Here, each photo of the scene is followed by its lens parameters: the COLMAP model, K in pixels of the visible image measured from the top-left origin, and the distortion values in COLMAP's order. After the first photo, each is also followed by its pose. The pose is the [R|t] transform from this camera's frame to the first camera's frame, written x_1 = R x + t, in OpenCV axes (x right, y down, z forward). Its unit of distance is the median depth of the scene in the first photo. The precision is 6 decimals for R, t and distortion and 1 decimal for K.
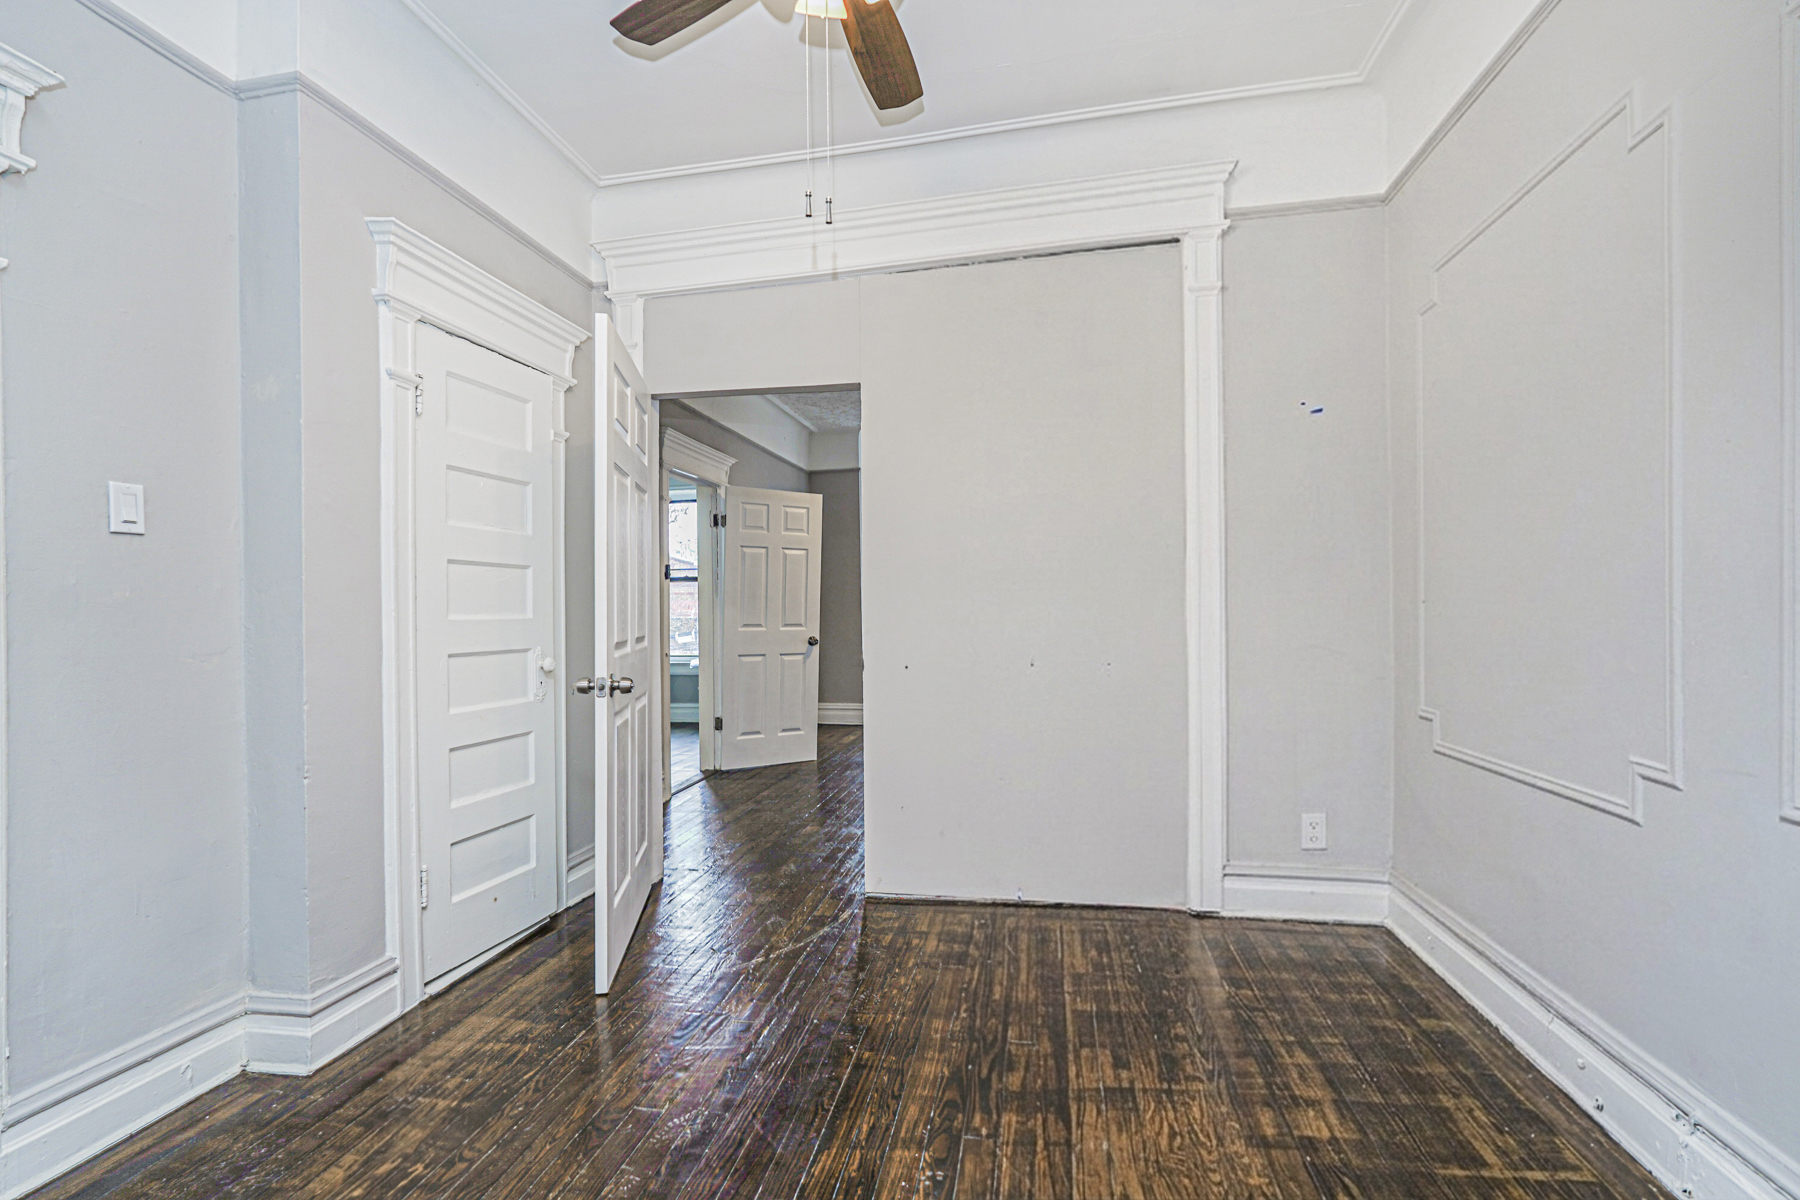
lens RADIAL K [[804.5, 0, 901.5], [0, 804.5, 594.1], [0, 0, 1]] dist [-0.010869, 0.001491]
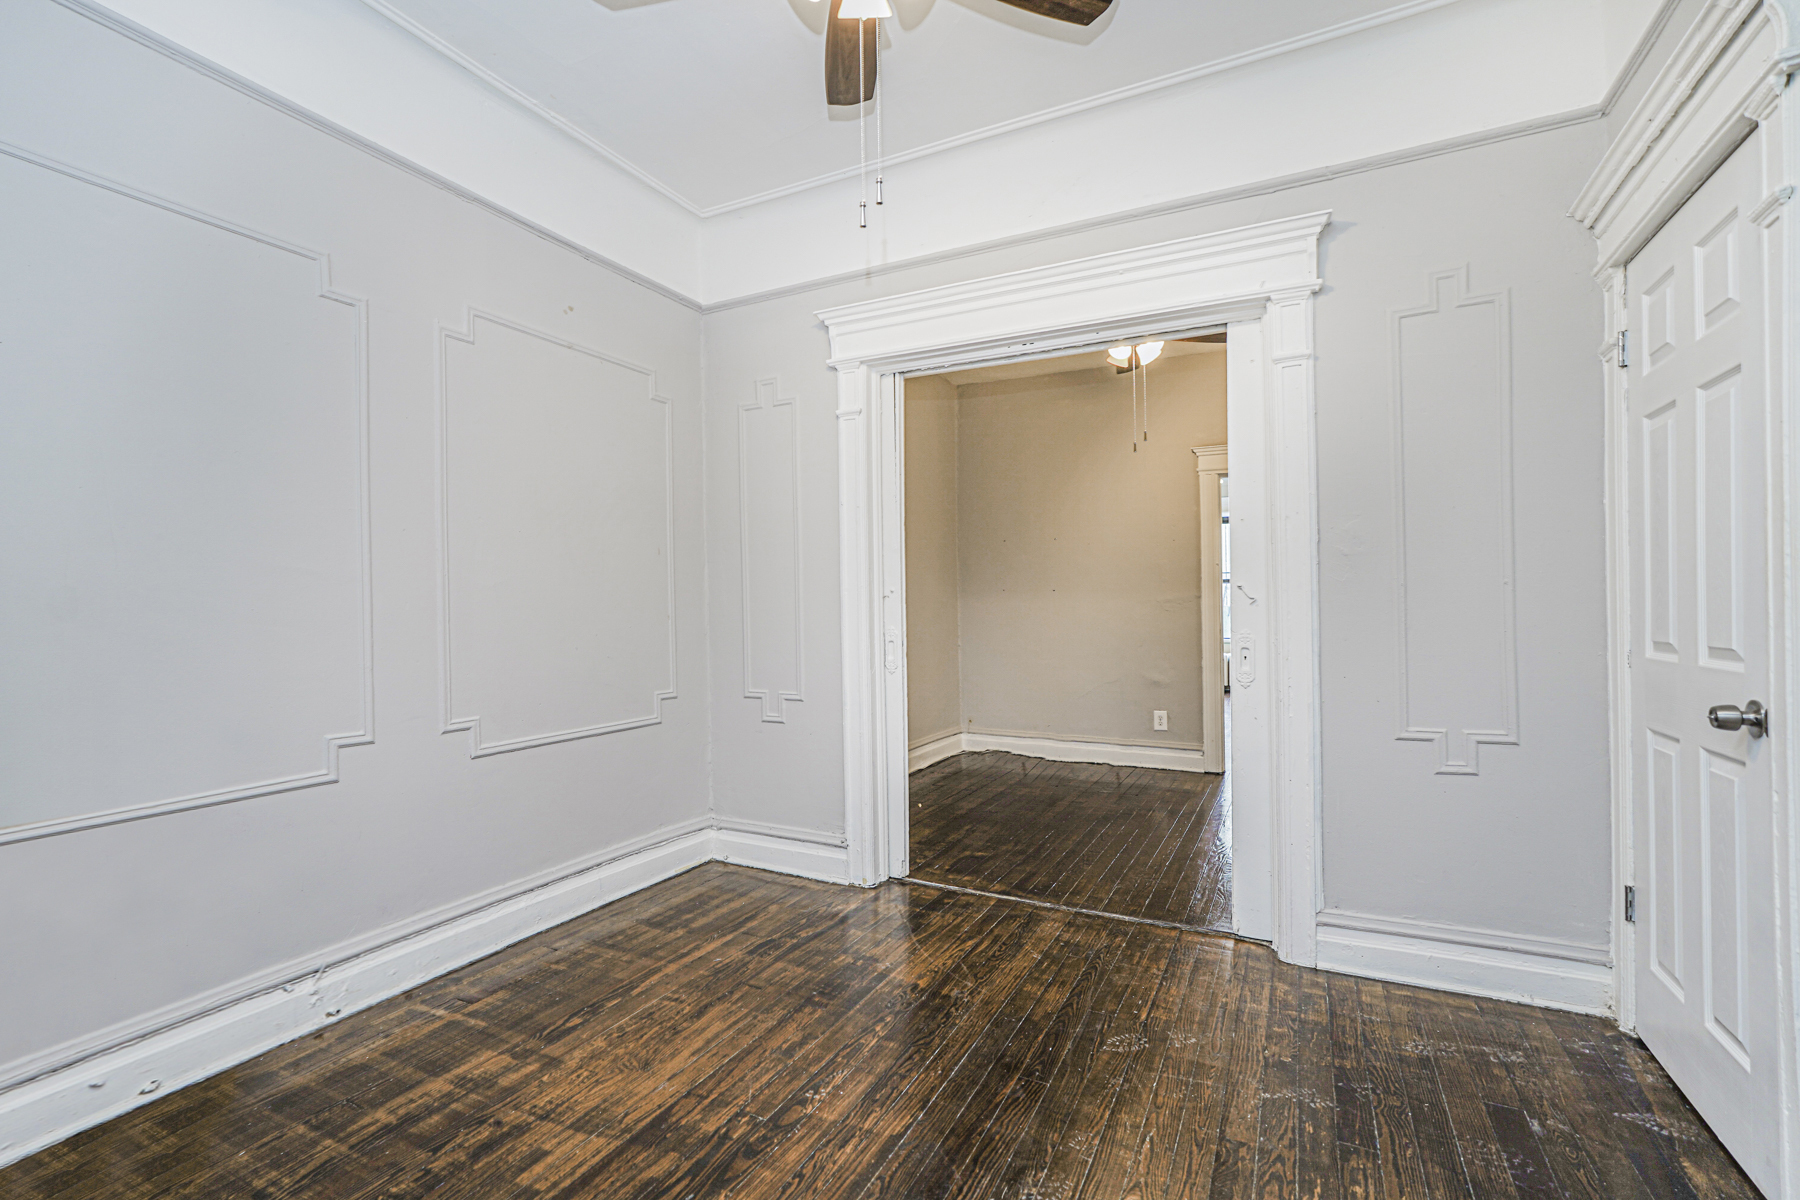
lens RADIAL K [[804.5, 0, 901.7], [0, 804.5, 603.8], [0, 0, 1]] dist [-0.010869, 0.001491]
pose [[-0.958961, 0.029374, 0.282013, -0.398693], [0.021611, 0.999298, -0.030599, 0.039071], [-0.282714, -0.023249, -0.958922, 1.924124]]
